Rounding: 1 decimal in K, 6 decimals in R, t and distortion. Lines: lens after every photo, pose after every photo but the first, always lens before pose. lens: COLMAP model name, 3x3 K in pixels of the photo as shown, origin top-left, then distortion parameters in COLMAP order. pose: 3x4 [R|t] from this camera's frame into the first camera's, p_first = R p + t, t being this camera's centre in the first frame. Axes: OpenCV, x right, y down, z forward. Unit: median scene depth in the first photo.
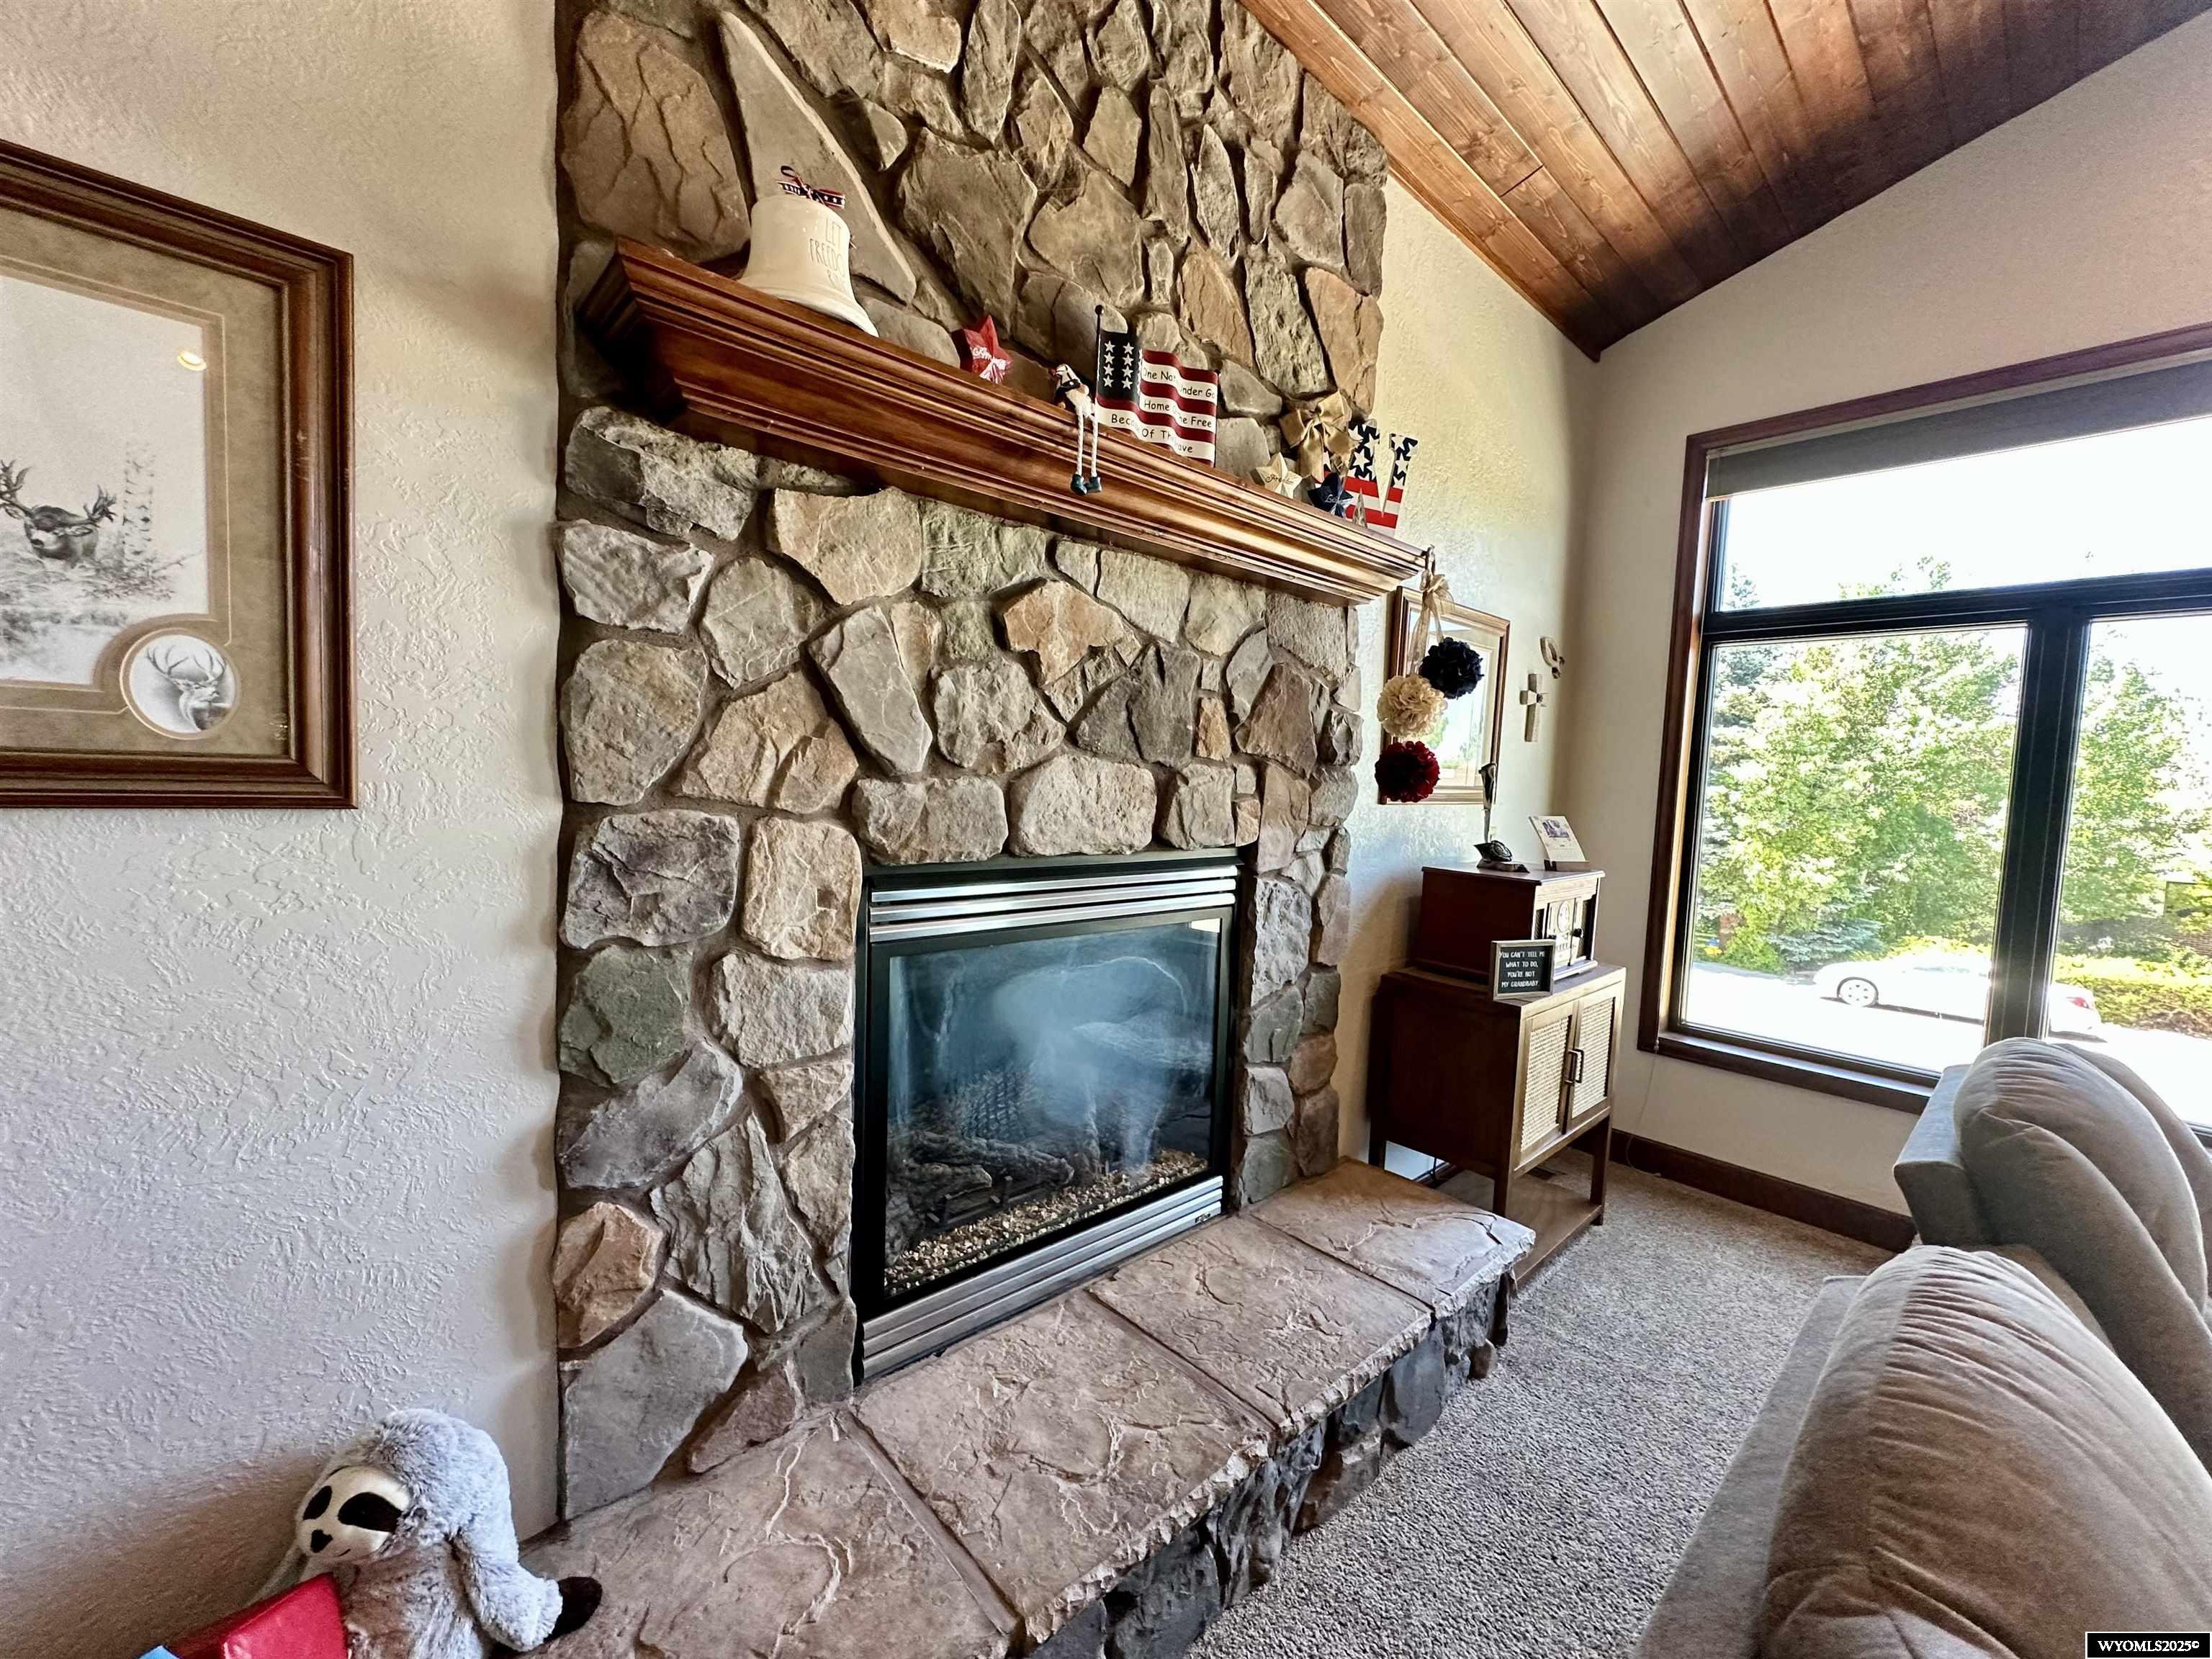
lens RADIAL K [[878.3, 0, 1108.1], [0, 878.3, 834.2], [0, 0, 1]] dist [-0.002409, -0.000290]
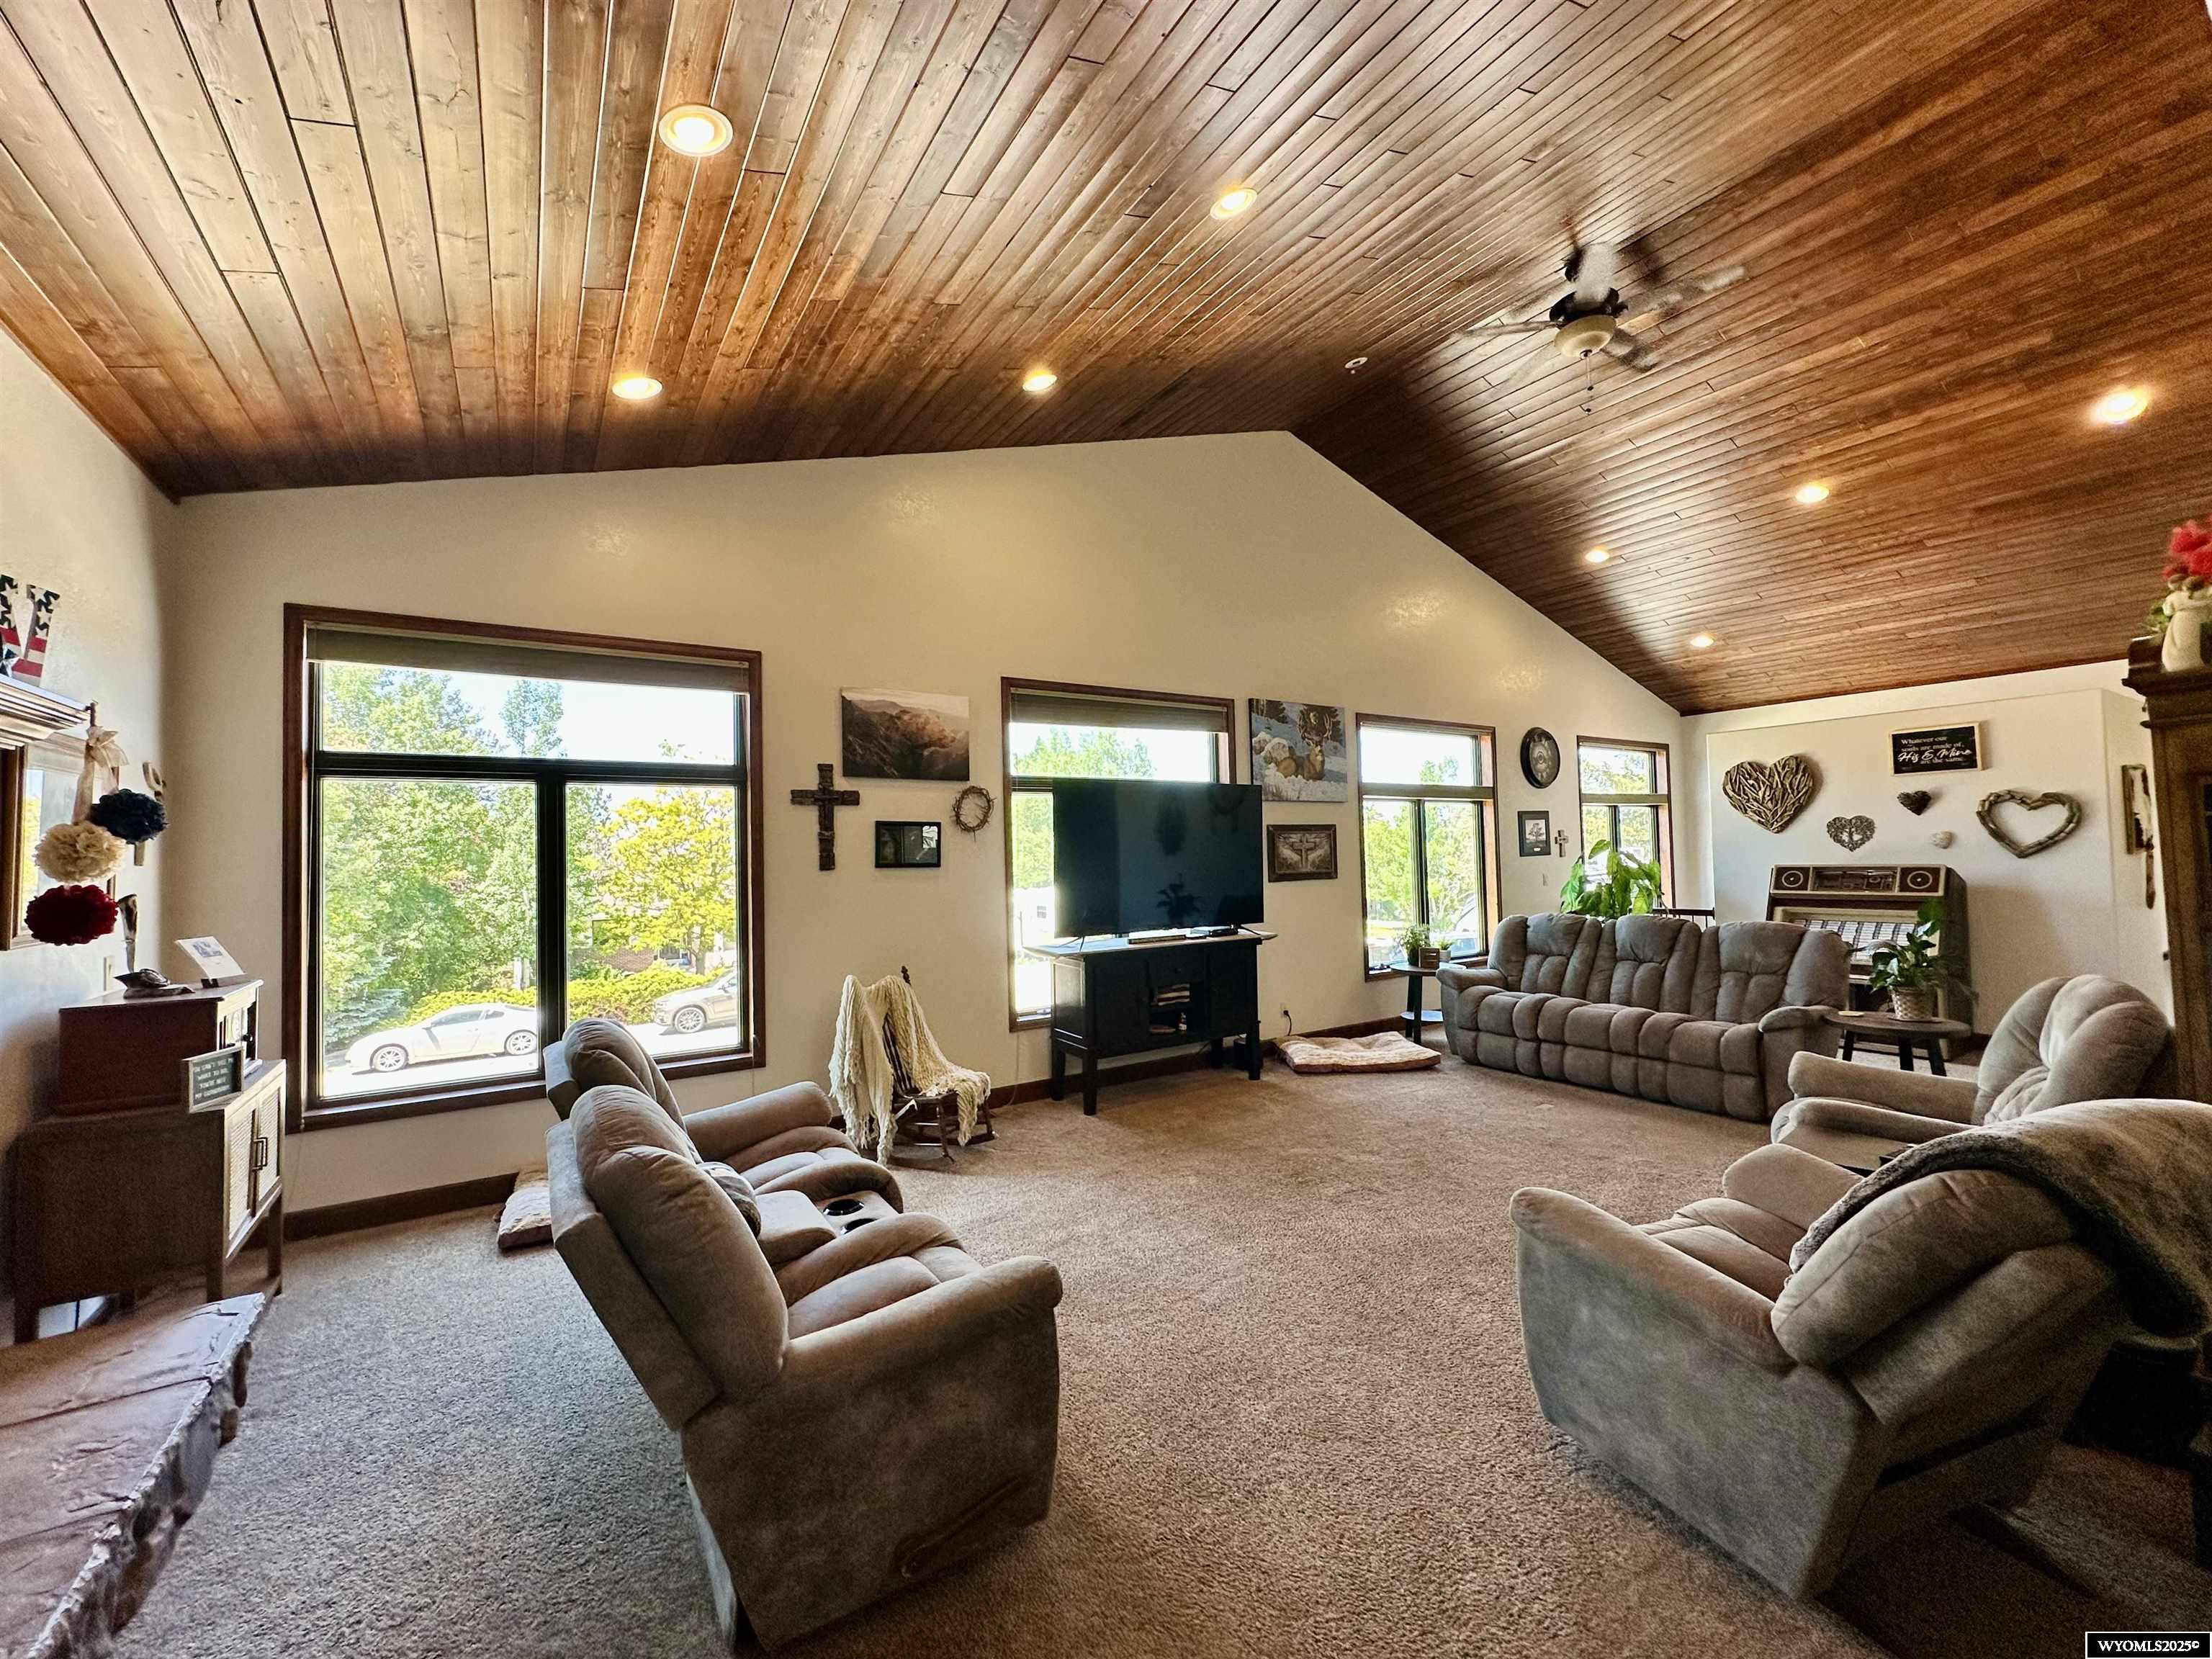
lens RADIAL K [[878.3, 0, 1114.6], [0, 878.3, 828.9], [0, 0, 1]] dist [-0.002409, -0.000290]
pose [[0.145995, -0.011020, 0.989224, -0.529343], [0.098382, 0.995143, -0.003434, -0.052613], [-0.984381, 0.097823, 0.146370, -0.376945]]
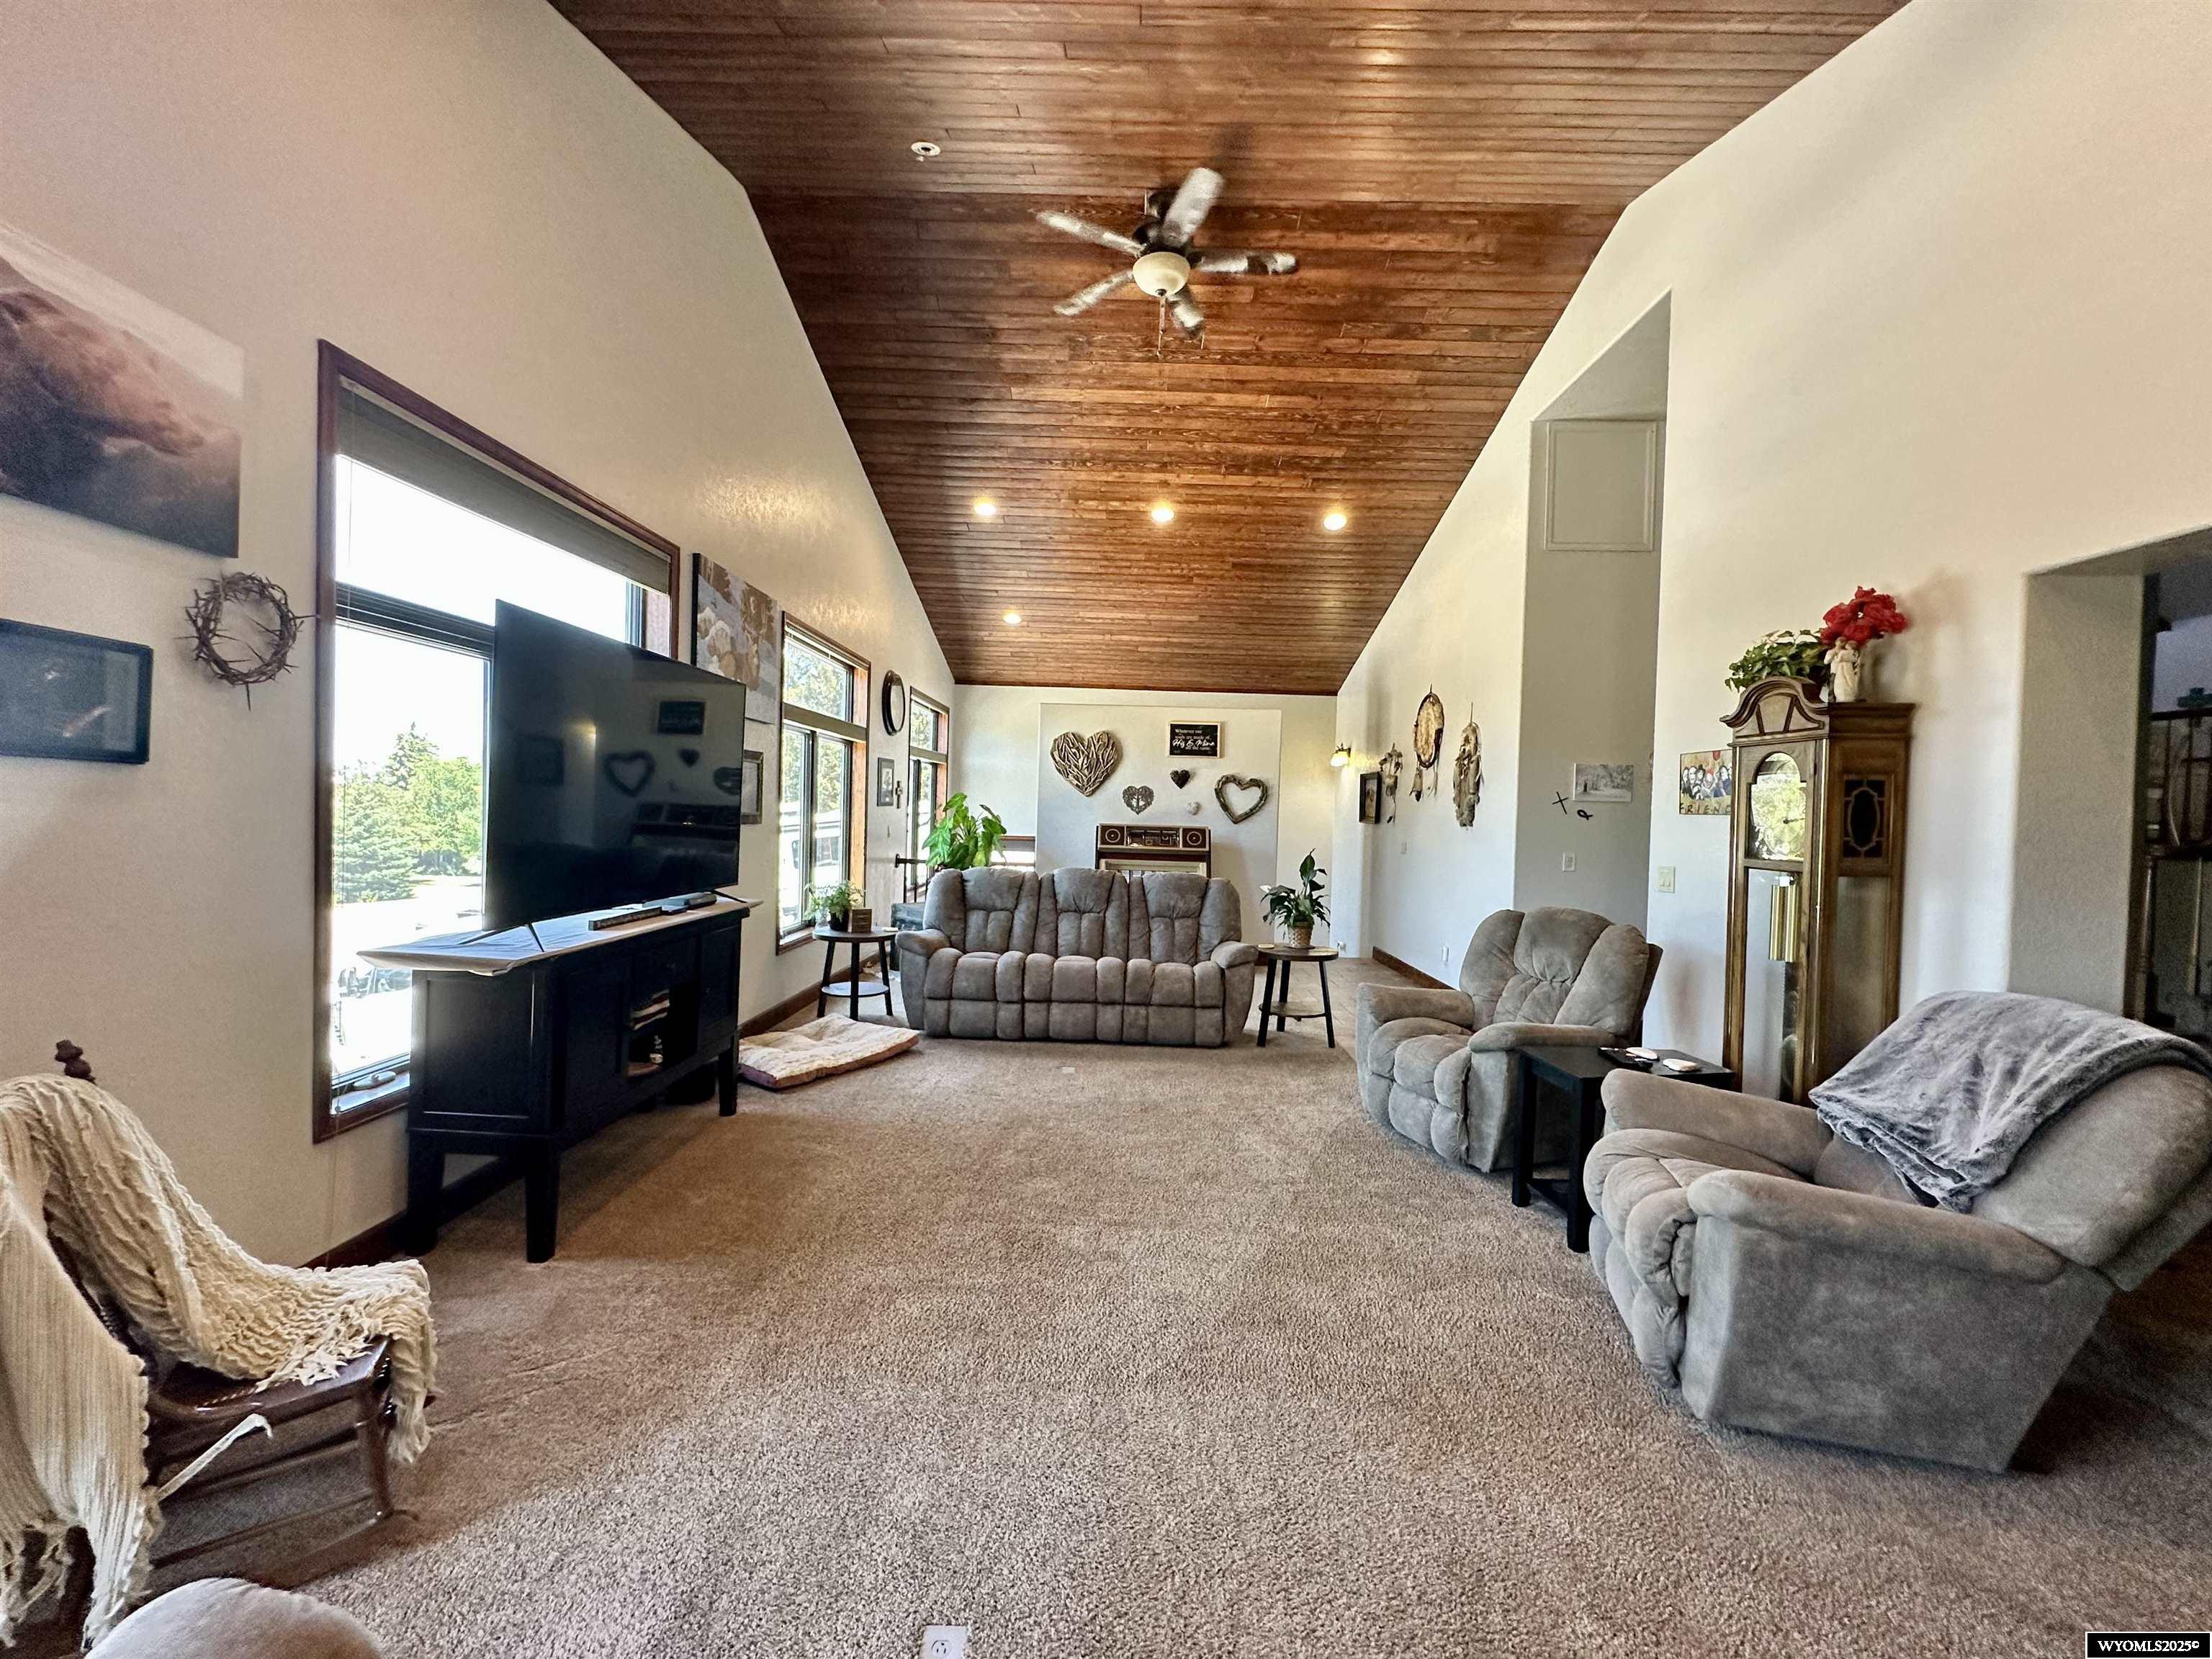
lens RADIAL K [[878.3, 0, 1105.1], [0, 878.3, 828.2], [0, 0, 1]] dist [-0.002409, -0.000290]
pose [[-0.725543, -0.073449, 0.684246, 0.388766], [-0.009858, 0.995295, 0.096385, -0.035967], [-0.688106, 0.063187, -0.722854, 0.400755]]
